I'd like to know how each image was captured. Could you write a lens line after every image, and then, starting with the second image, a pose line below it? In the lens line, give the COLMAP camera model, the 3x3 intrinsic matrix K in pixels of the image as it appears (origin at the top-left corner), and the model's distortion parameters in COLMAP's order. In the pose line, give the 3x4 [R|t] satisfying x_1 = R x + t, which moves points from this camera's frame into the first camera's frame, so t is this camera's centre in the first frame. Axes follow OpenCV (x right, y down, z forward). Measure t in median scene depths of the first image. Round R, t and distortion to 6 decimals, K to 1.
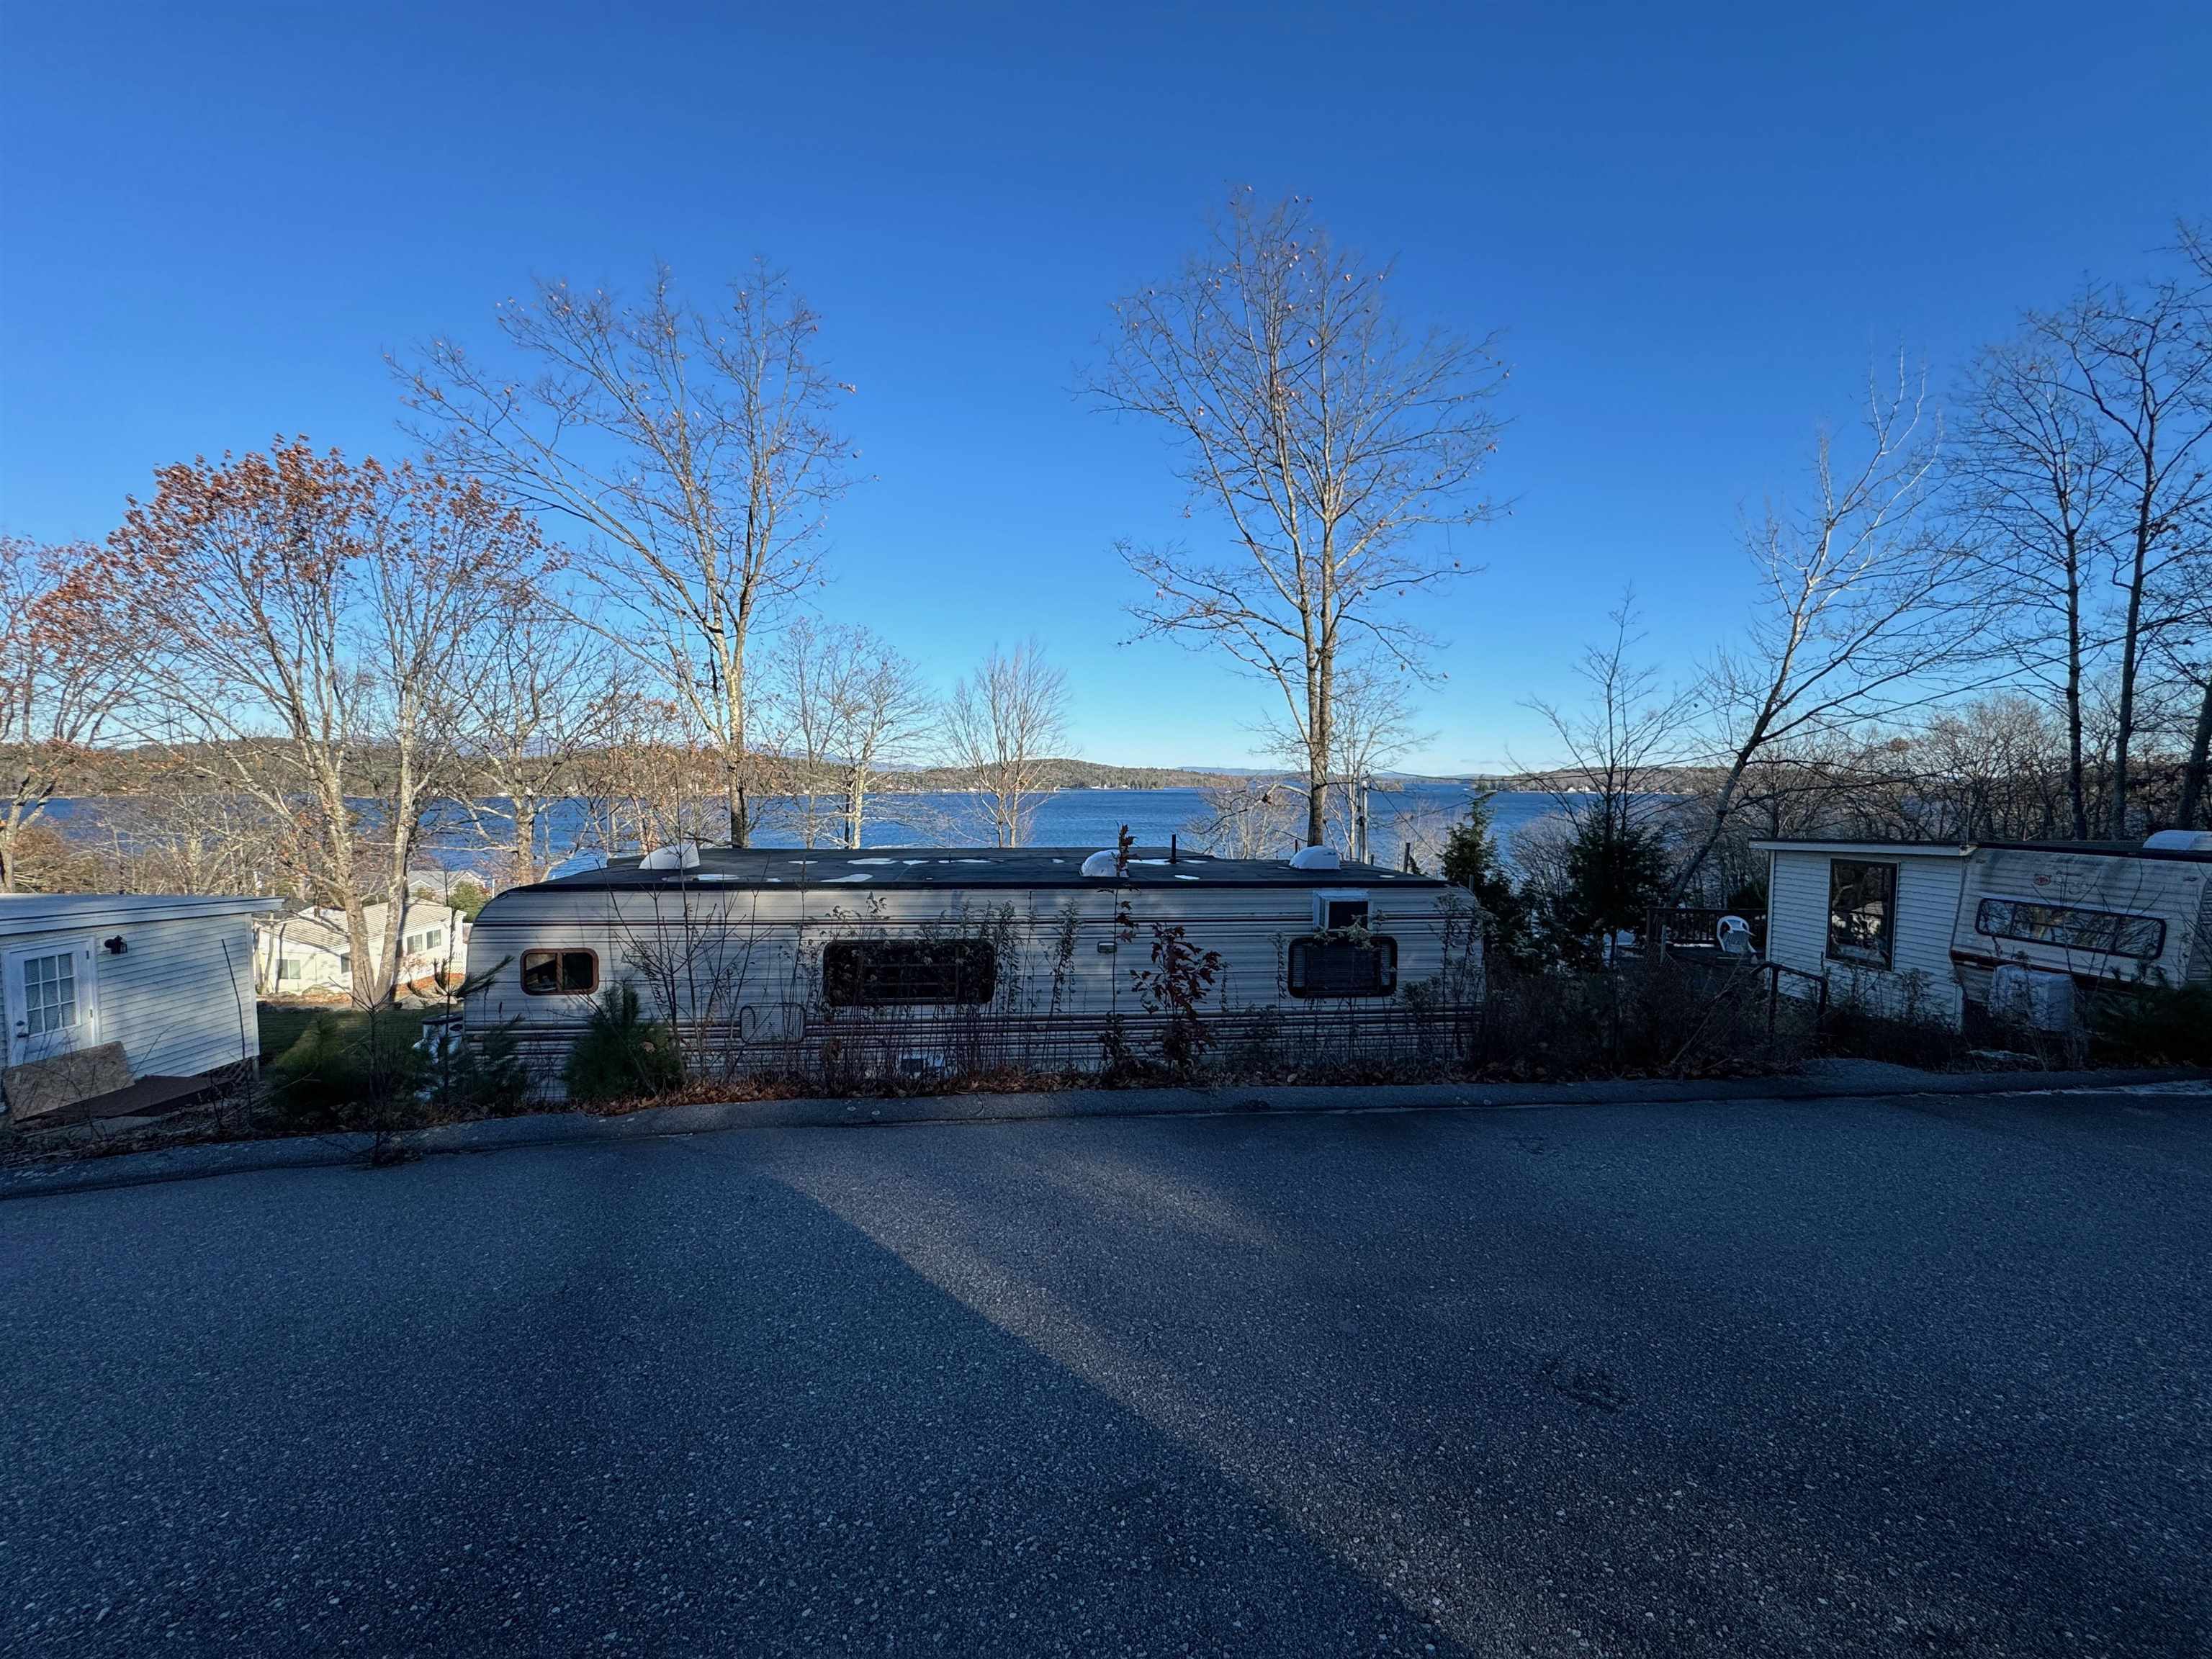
lens RADIAL K [[882.6, 0, 1107.7], [0, 882.6, 825.7], [0, 0, 1]] dist [-0.000124, 0.000400]
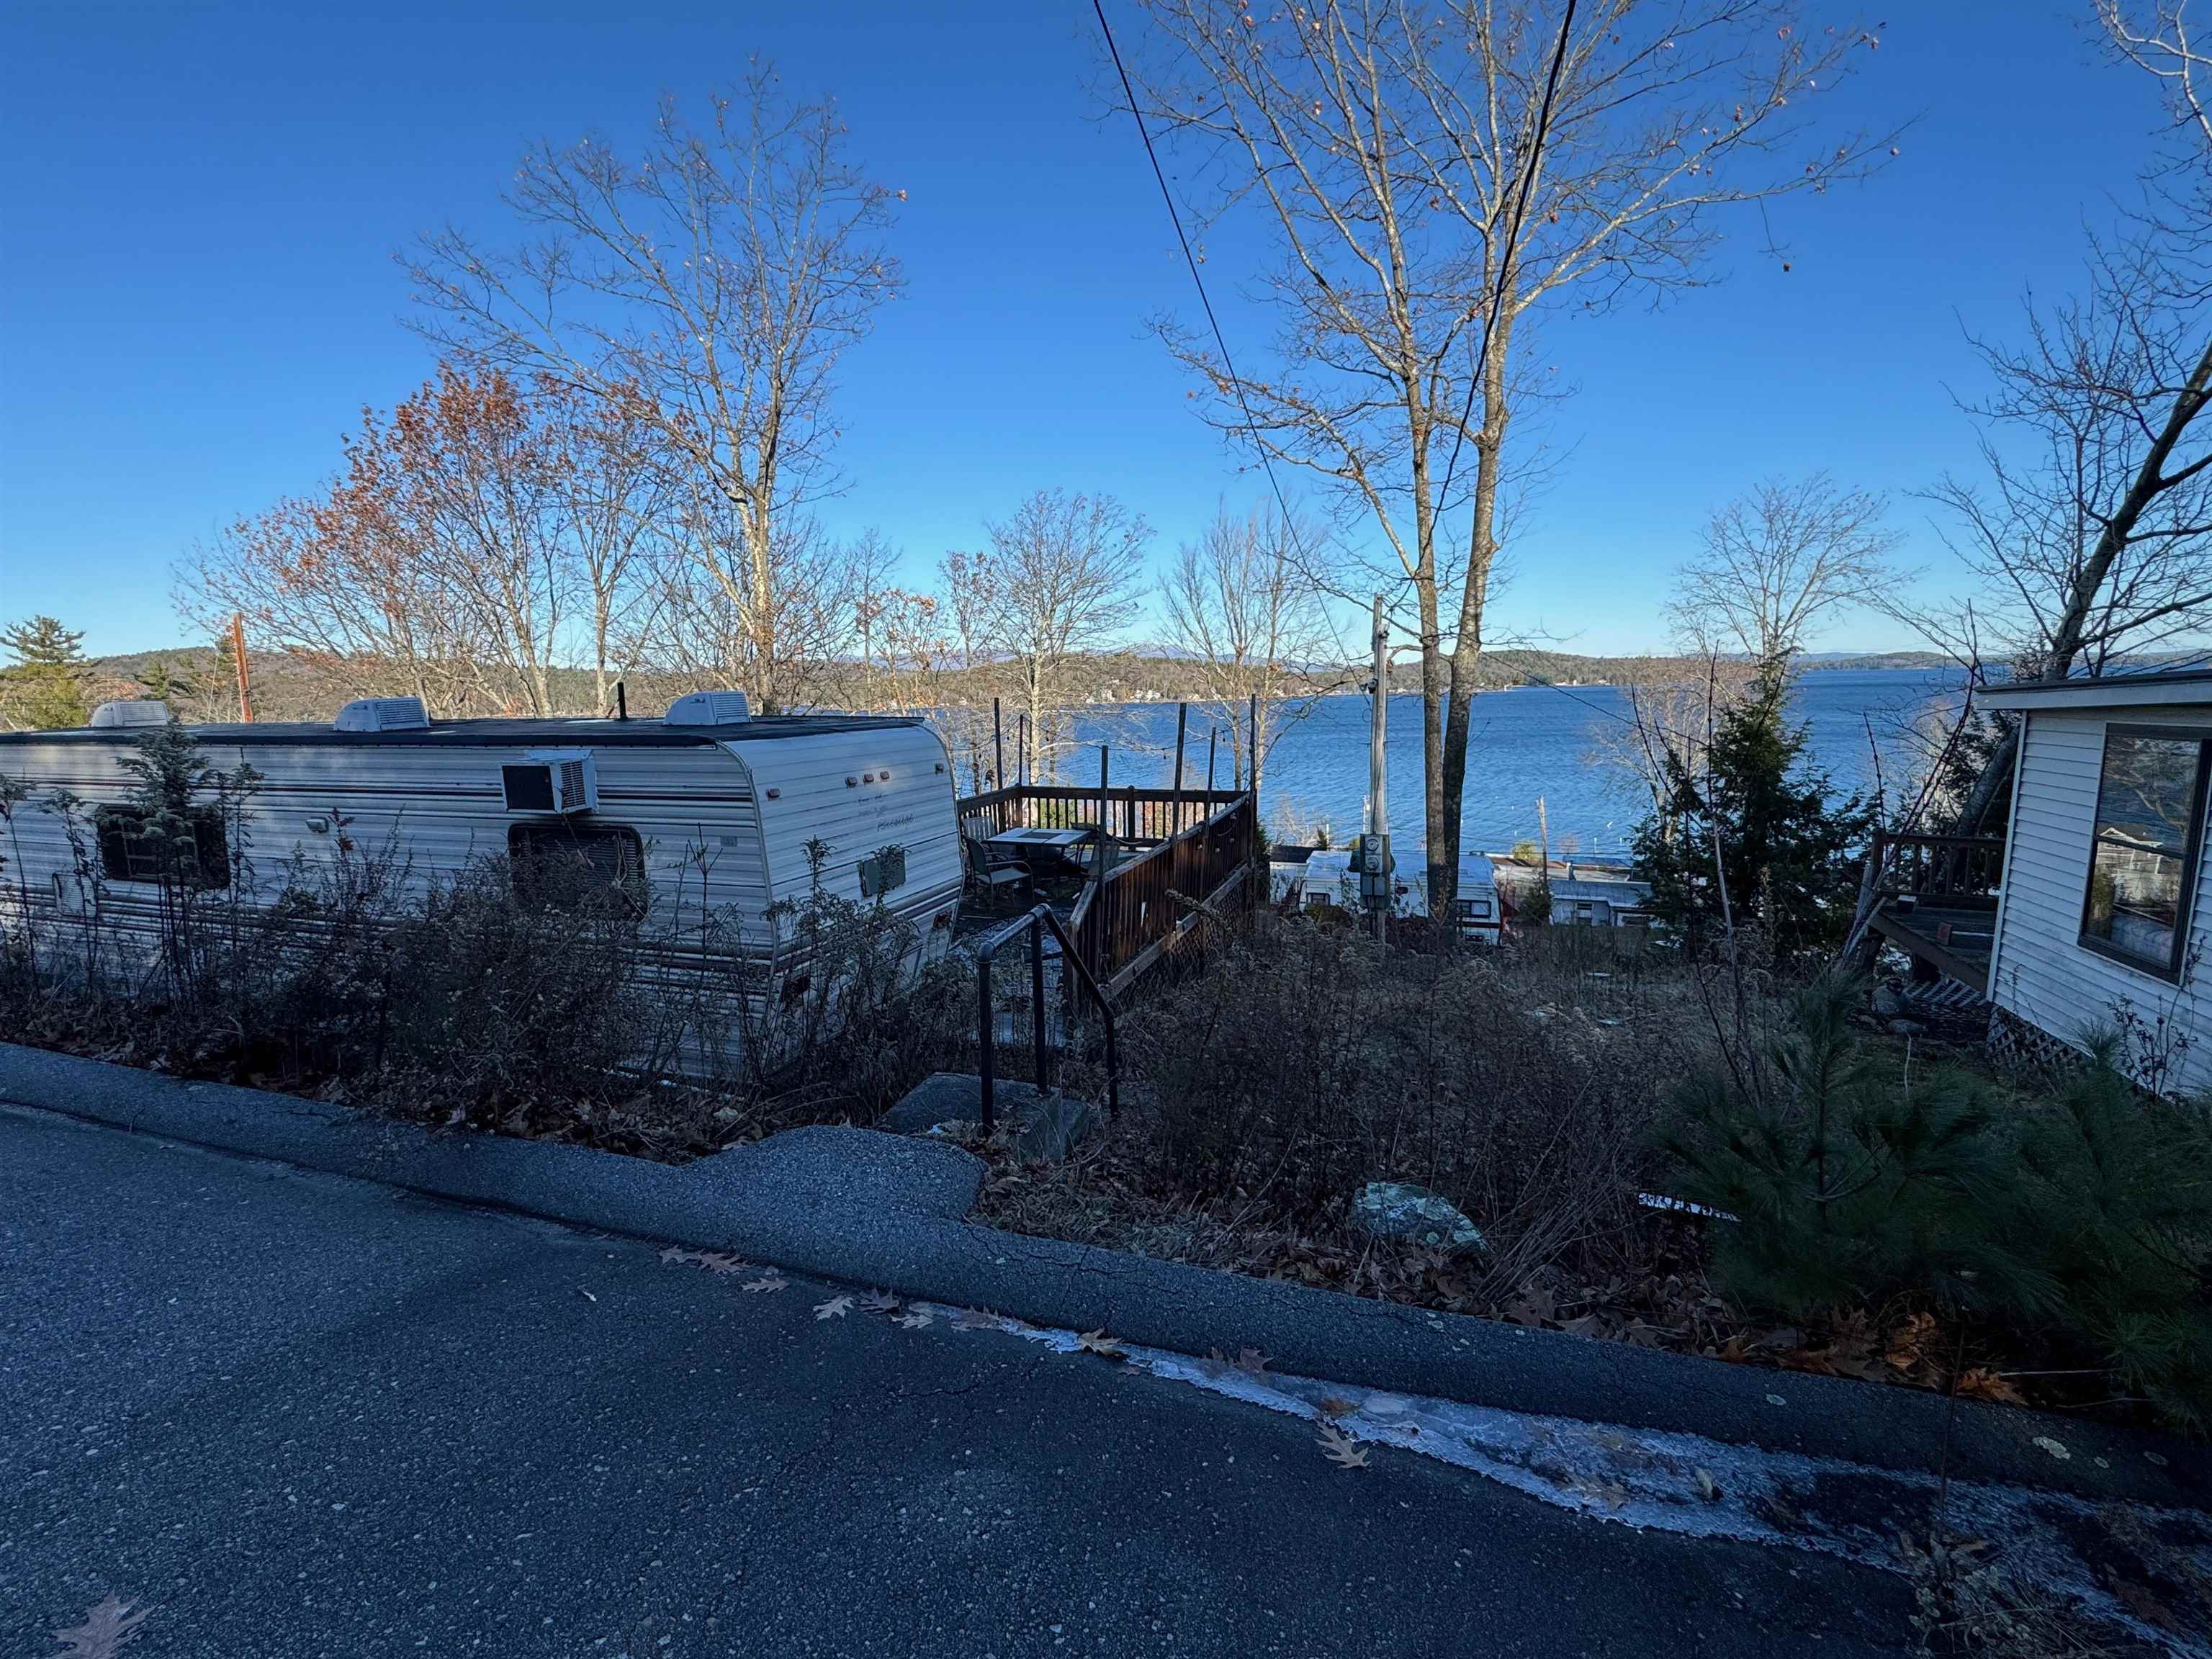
lens RADIAL K [[993.3, 0, 1109.5], [0, 993.3, 818.8], [0, 0, 1]] dist [0.000024, 0.000100]
pose [[0.900068, 0.032458, -0.434539, 0.593404], [0.004466, 0.996483, 0.083682, 0.041988], [0.435727, -0.077260, 0.896757, 0.341534]]
